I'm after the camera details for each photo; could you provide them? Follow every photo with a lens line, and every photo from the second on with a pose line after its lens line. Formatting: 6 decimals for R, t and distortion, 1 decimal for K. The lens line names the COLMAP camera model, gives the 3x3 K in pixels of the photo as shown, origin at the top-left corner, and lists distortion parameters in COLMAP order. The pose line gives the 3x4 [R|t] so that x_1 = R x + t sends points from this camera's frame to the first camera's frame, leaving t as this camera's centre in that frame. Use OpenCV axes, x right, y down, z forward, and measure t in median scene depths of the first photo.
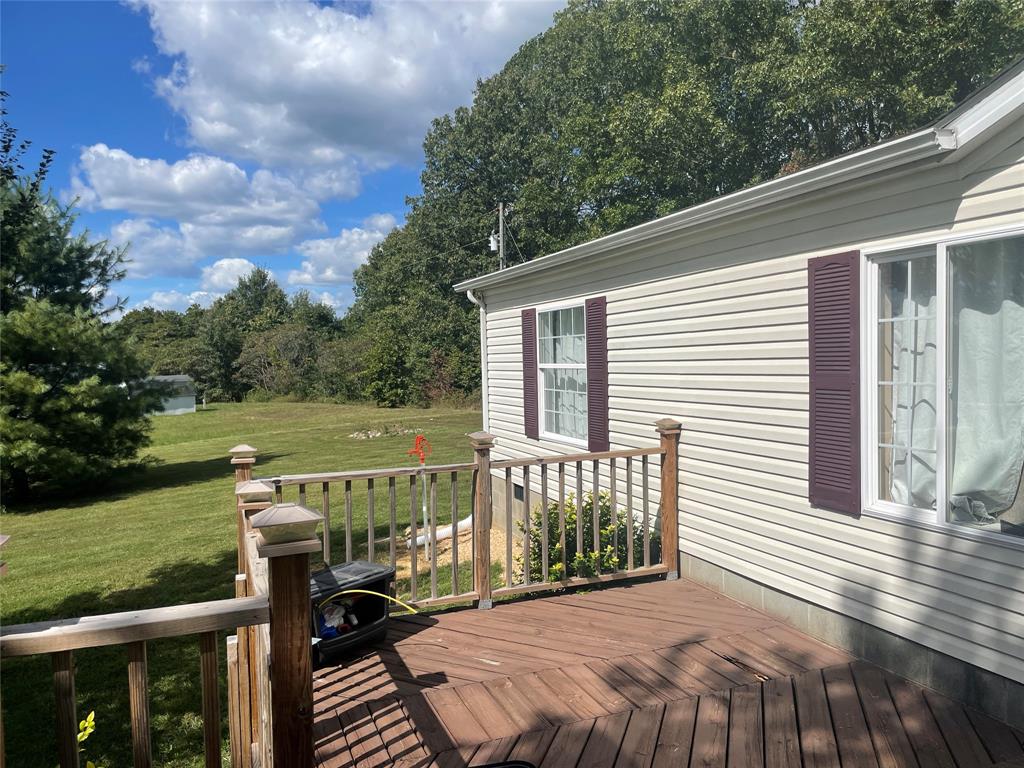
lens RADIAL K [[785.3, 0, 510.9], [0, 785.3, 400.9], [0, 0, 1]] dist [0.004817, -0.084536]
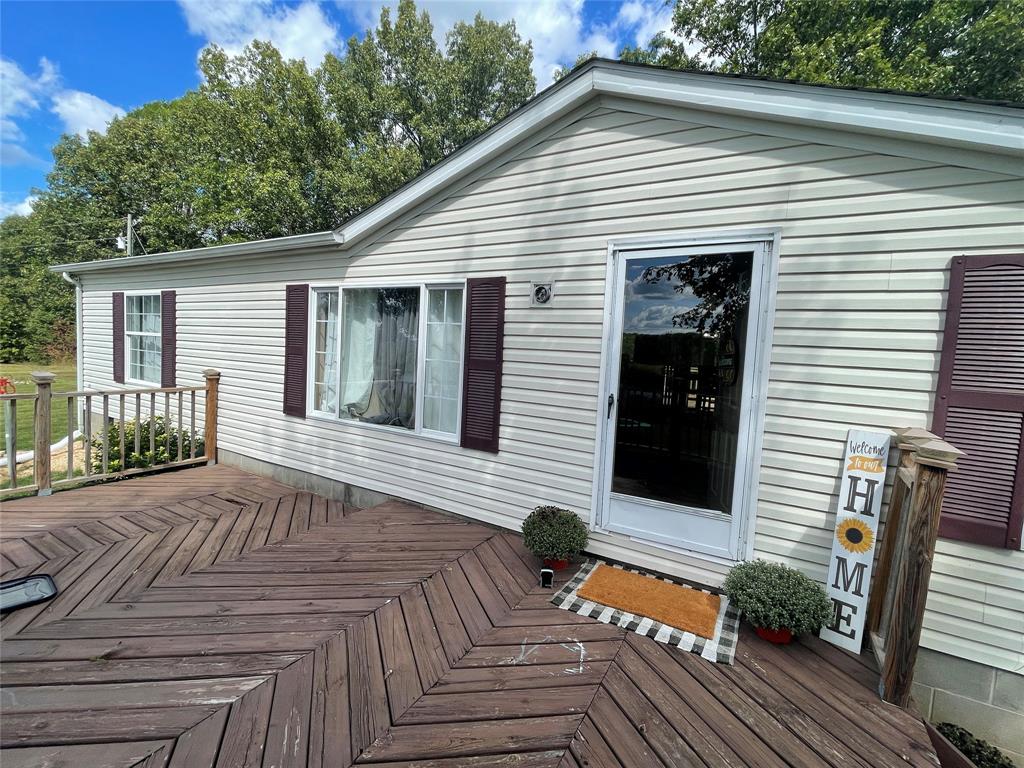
lens RADIAL K [[443.5, 0, 516.6], [0, 443.5, 383.9], [0, 0, 1]] dist [-0.003863, -0.000594]
pose [[0.759061, 0.022340, 0.650636, 0.081179], [-0.039979, 0.999124, 0.012336, 0.016184], [-0.649791, -0.035376, 0.759289, -0.135884]]
